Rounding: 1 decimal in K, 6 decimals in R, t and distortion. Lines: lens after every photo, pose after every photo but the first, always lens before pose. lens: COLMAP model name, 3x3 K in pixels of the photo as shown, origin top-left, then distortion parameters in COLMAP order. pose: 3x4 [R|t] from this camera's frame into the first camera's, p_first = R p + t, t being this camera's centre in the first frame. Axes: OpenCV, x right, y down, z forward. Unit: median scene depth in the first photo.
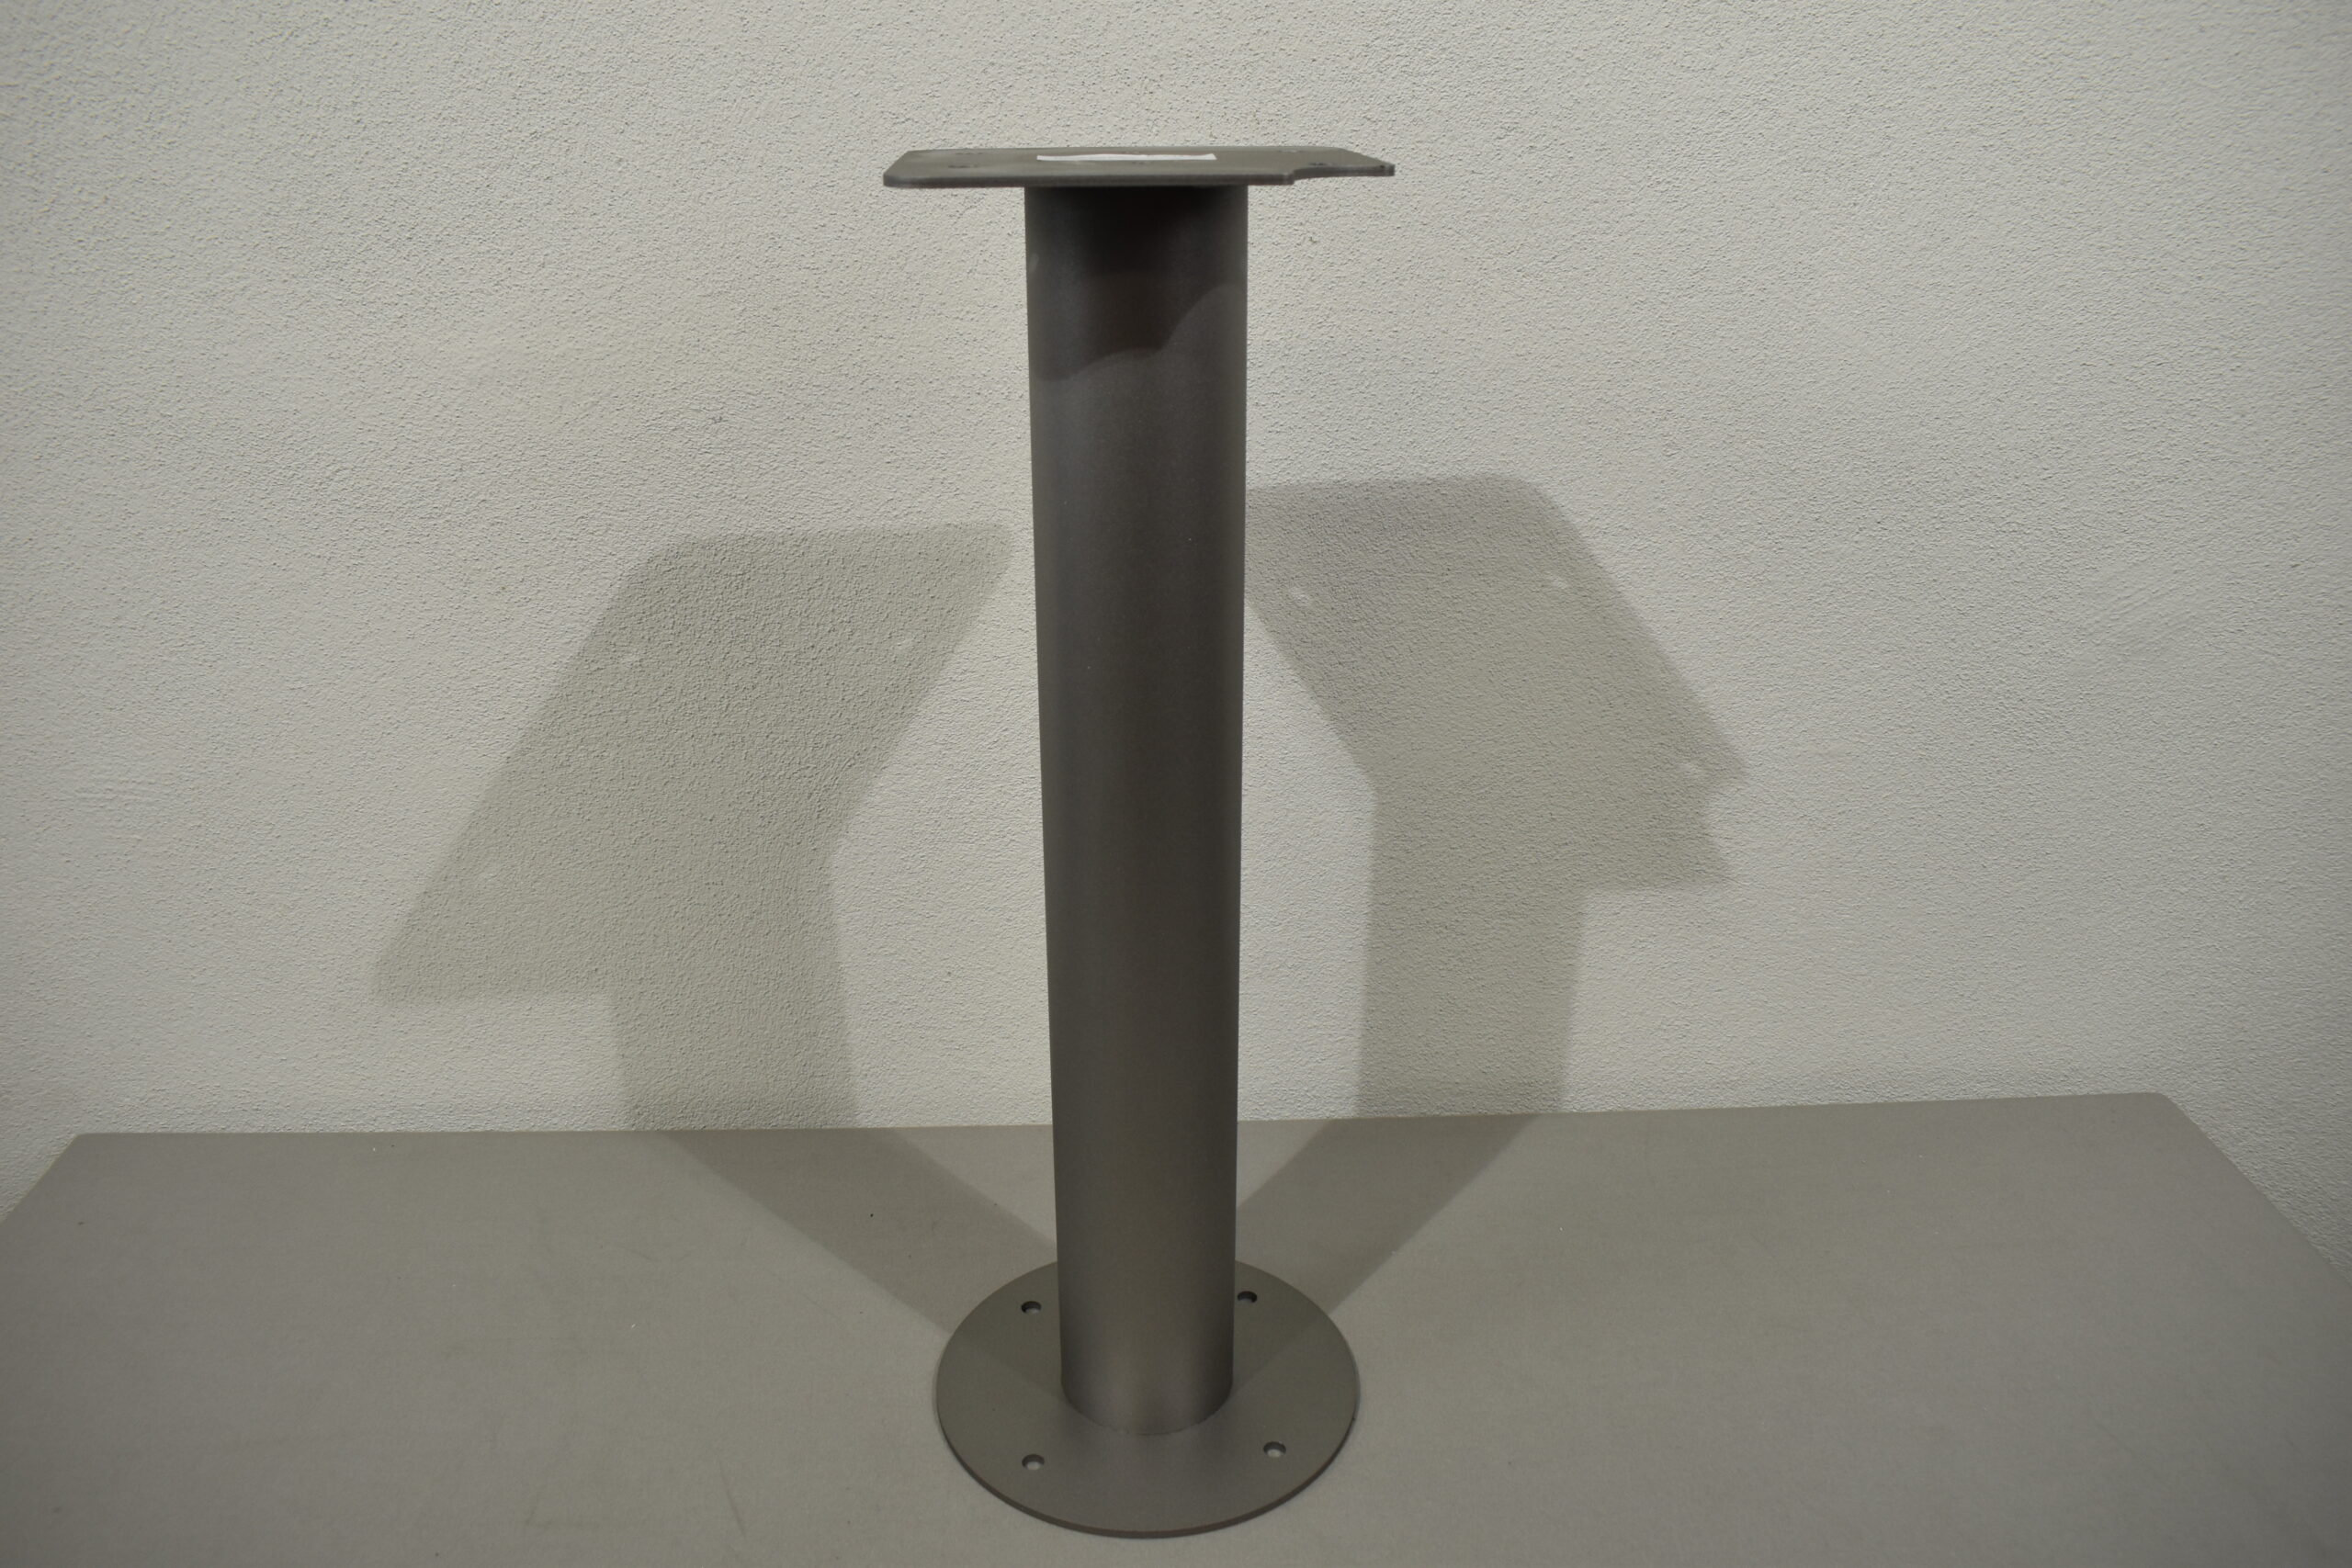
lens RADIAL K [[1758.2, 0, 1166.7], [0, 1758.2, 748.2], [0, 0, 1]] dist [-0.098582, 0.015289]
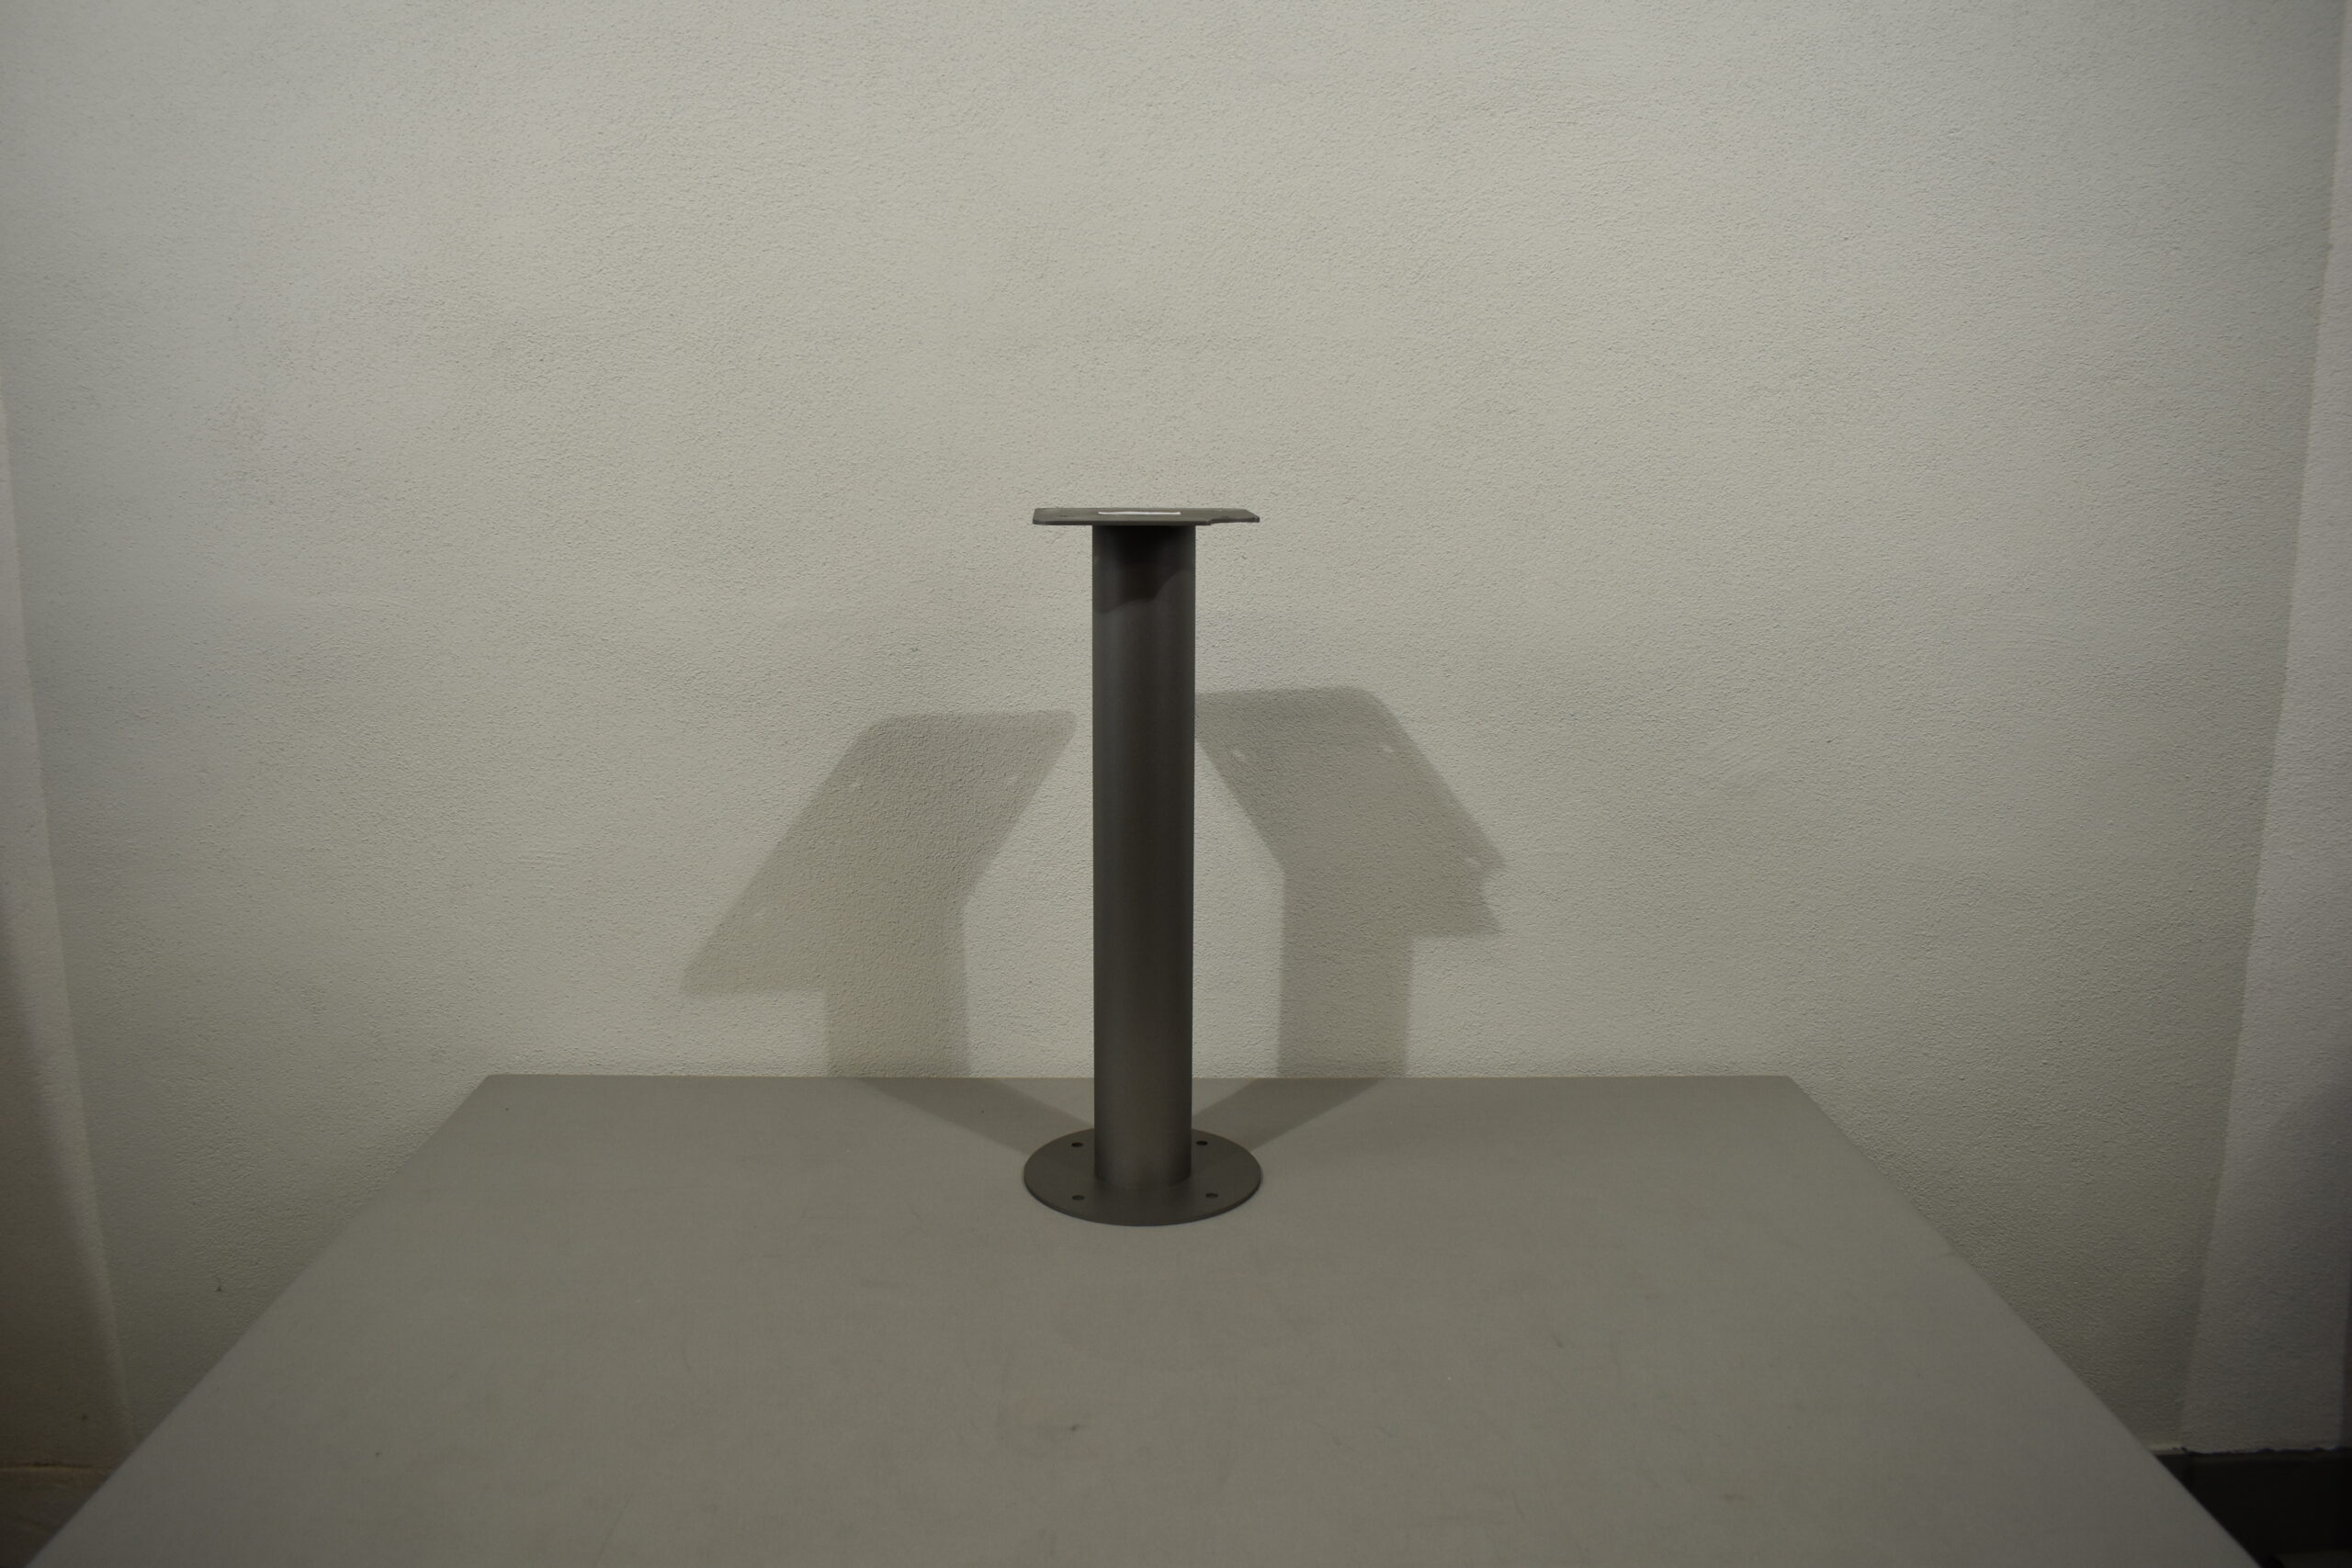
lens RADIAL K [[1758.2, 0, 1166.7], [0, 1758.2, 748.2], [0, 0, 1]] dist [-0.098582, 0.015289]
pose [[0.999765, 0.011310, -0.018467, 0.036385], [-0.014652, 0.981227, -0.192299, 0.246148], [0.015946, 0.192525, 0.981163, -0.728054]]
